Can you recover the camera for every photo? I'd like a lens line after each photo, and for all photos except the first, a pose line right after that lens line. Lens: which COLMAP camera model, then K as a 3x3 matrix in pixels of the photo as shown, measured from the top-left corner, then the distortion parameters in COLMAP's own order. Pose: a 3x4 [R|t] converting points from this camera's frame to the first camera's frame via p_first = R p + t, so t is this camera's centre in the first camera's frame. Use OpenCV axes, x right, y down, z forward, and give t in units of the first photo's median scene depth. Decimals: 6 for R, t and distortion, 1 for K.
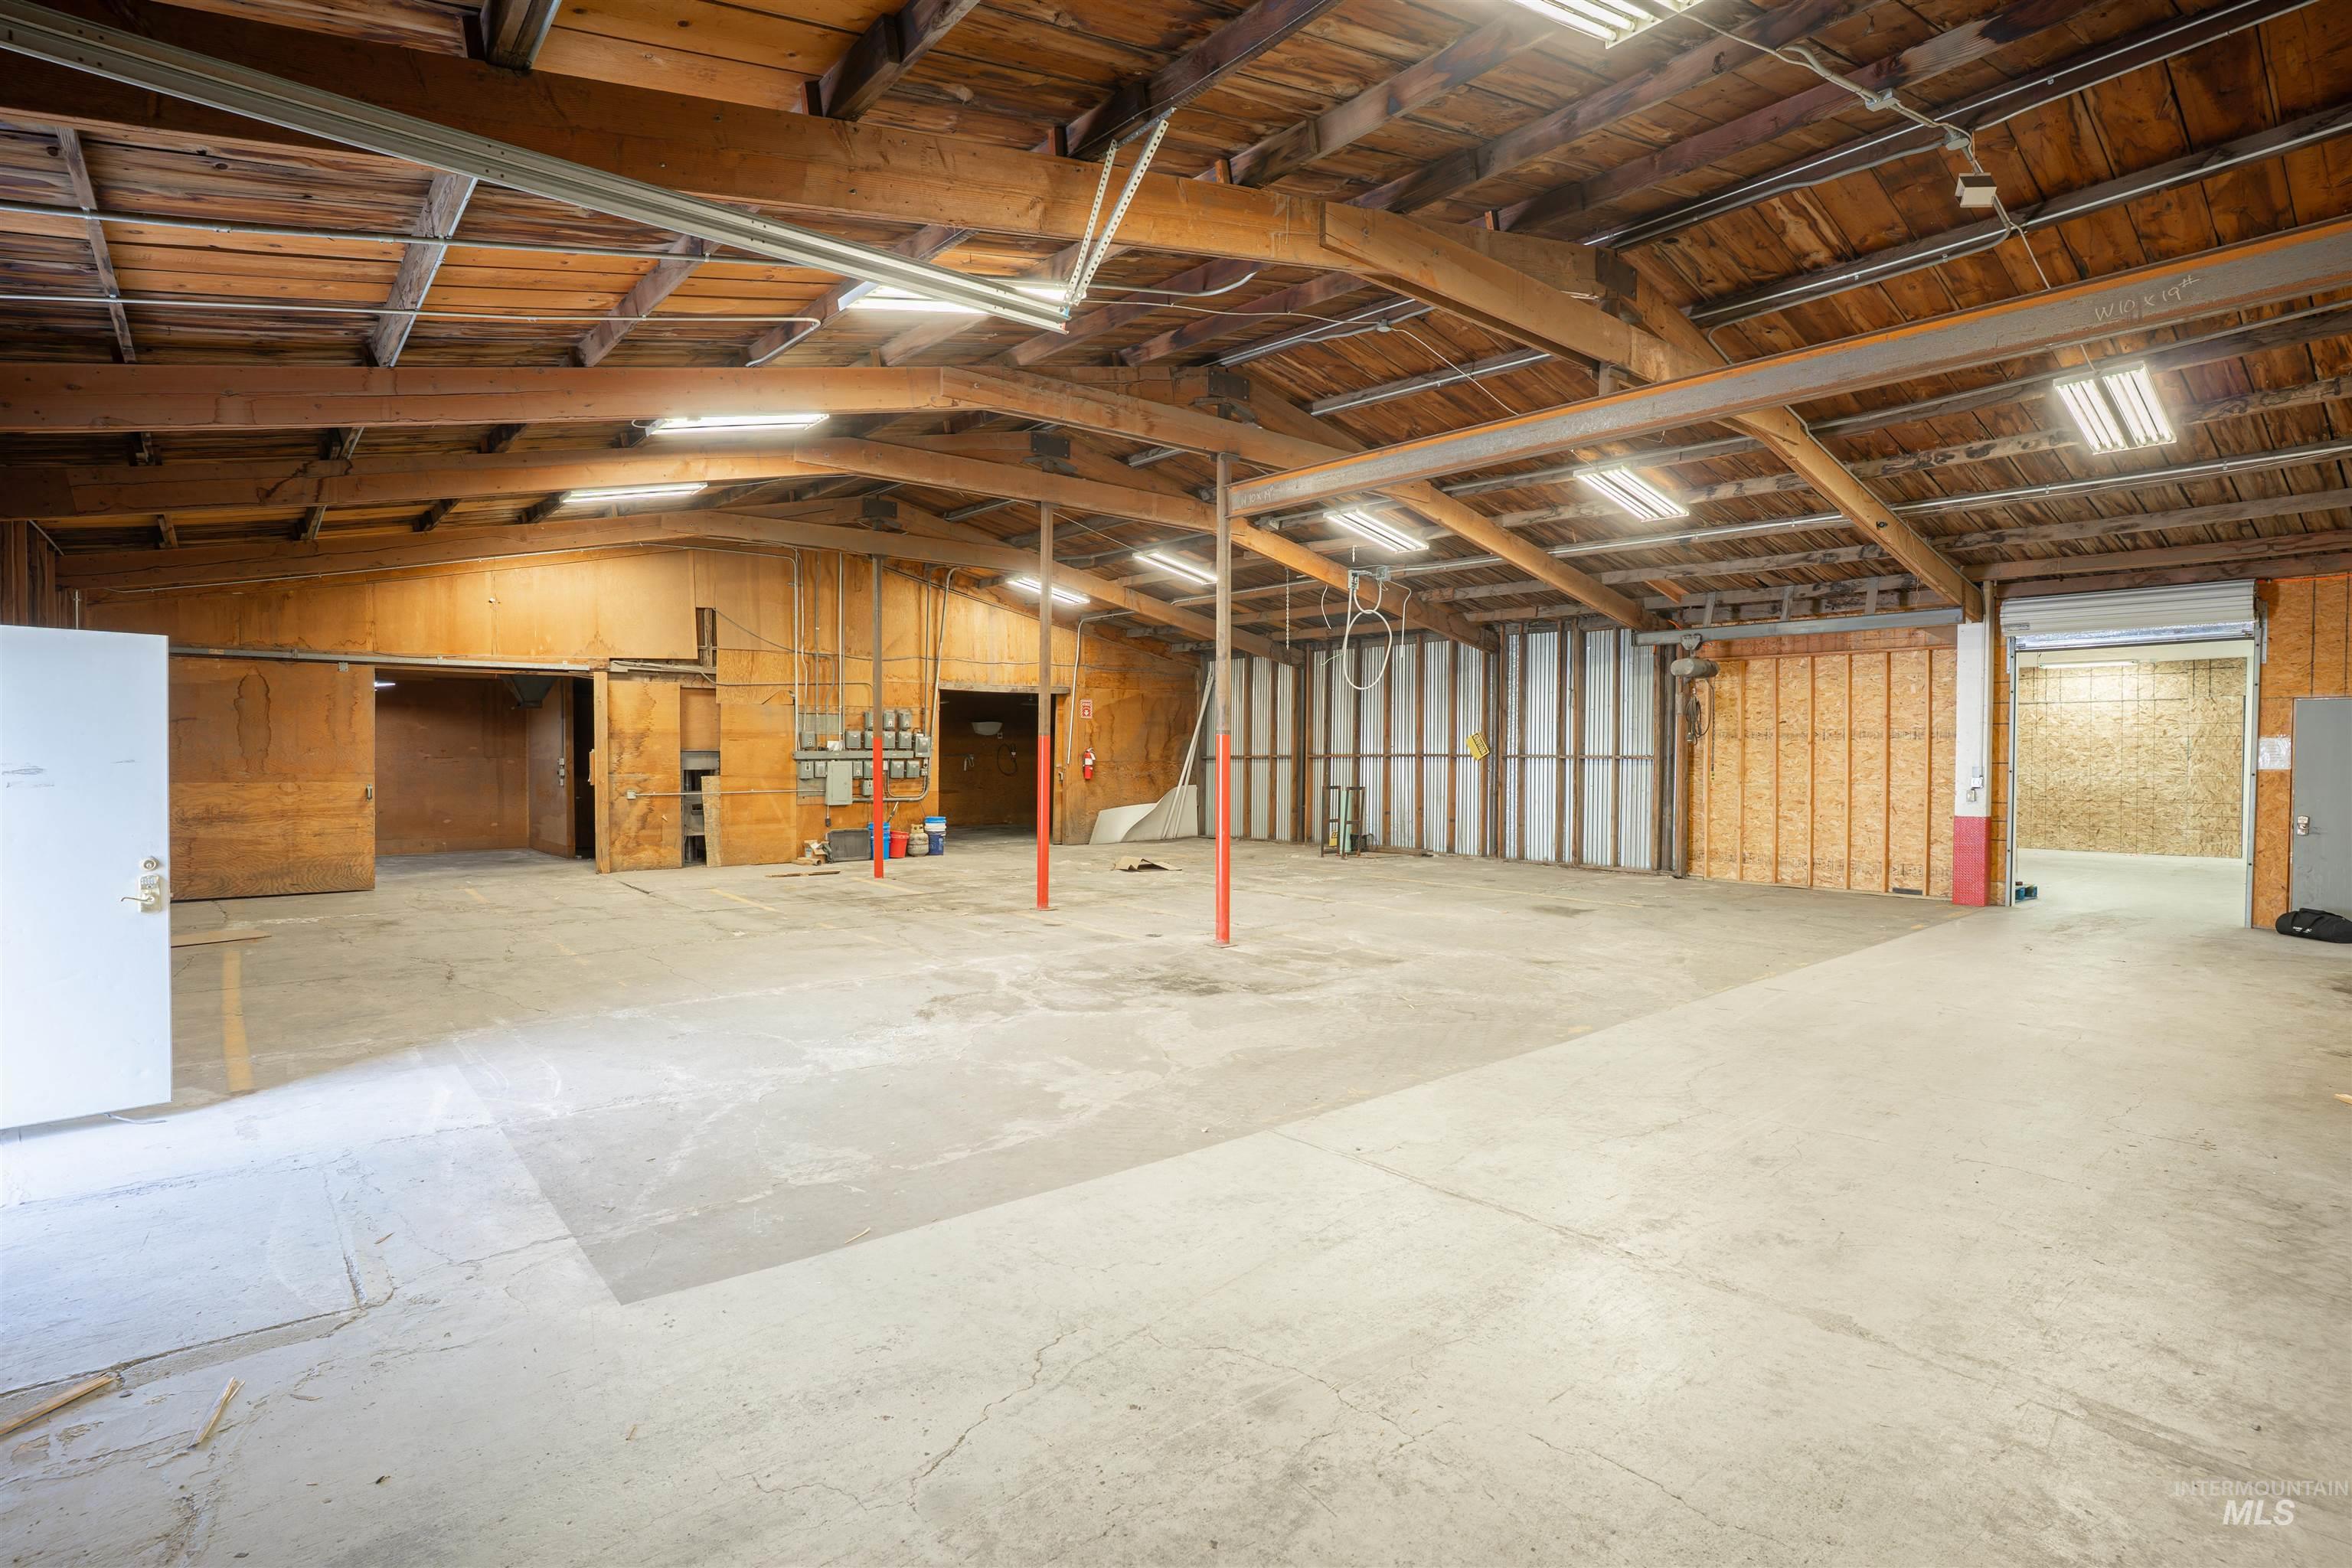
lens RADIAL K [[1163.3, 0, 1174.6], [0, 1163.3, 774.4], [0, 0, 1]] dist [-0.075081, 0.034045]
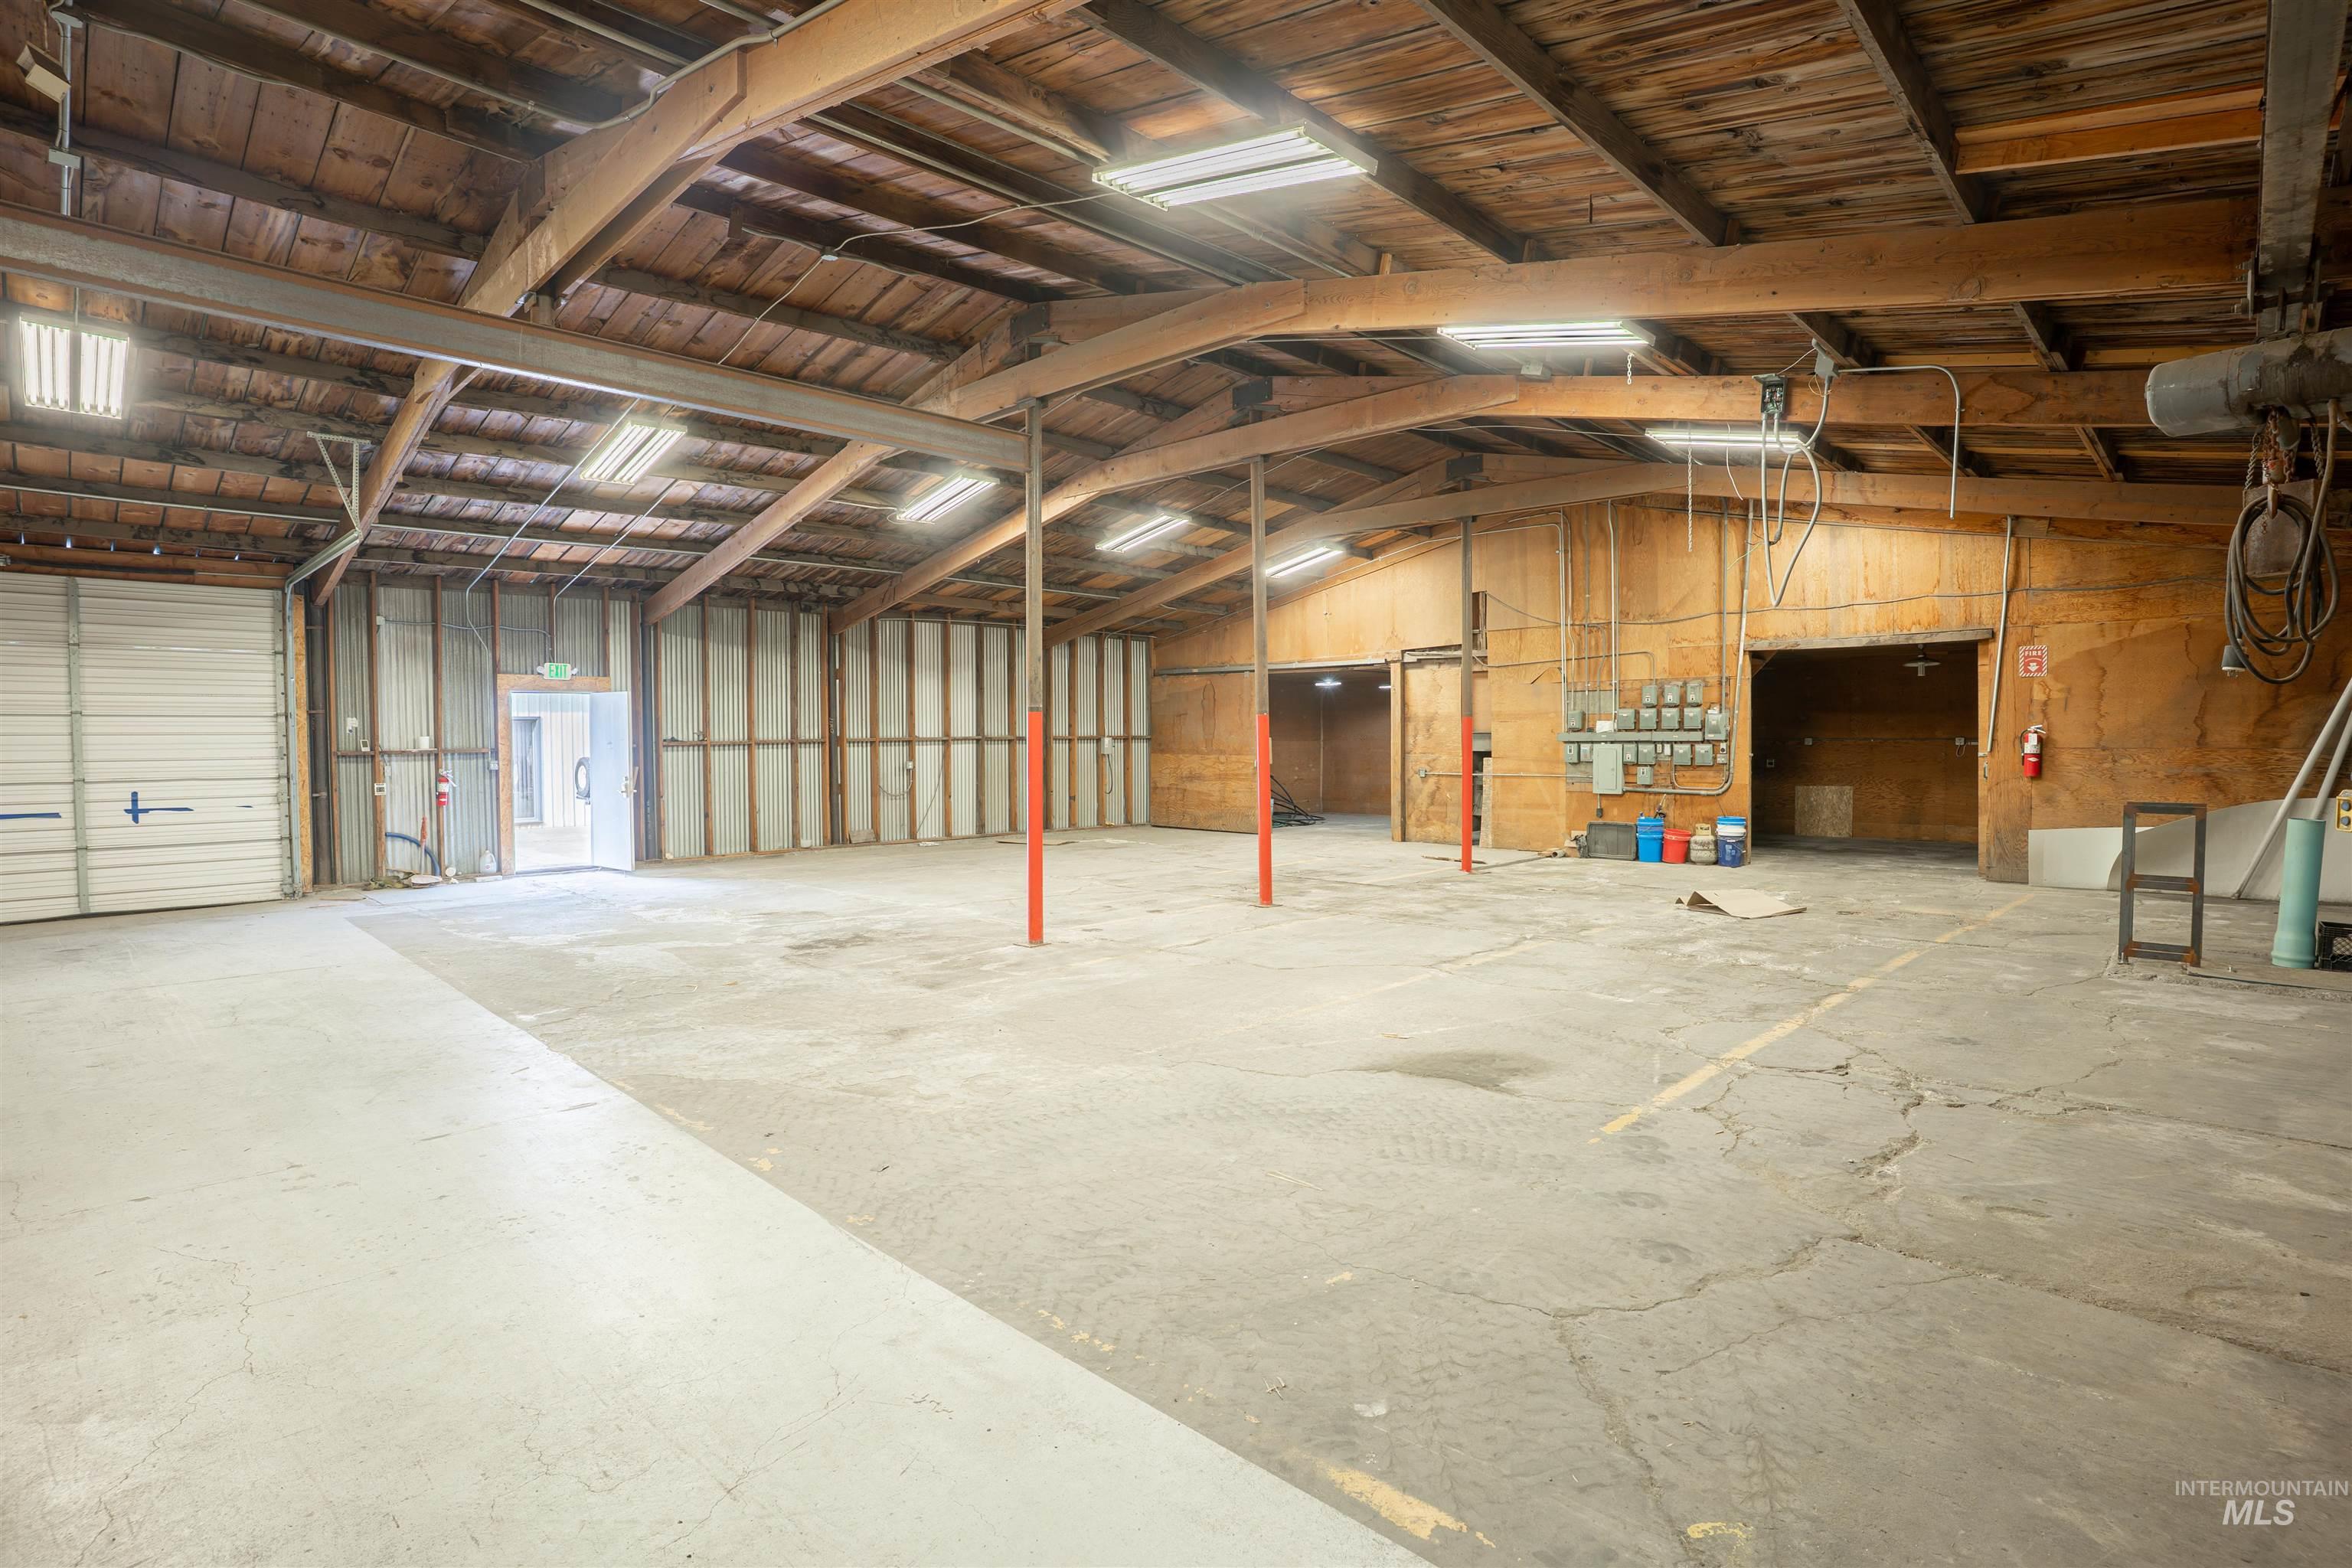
lens RADIAL K [[1163.3, 0, 1174.6], [0, 1163.3, 774.4], [0, 0, 1]] dist [-0.075081, 0.034045]
pose [[0.108108, 0.031636, -0.993636, 0.577480], [-0.014465, 0.999438, 0.030247, -0.010686], [0.994034, 0.011103, 0.108505, 0.618260]]
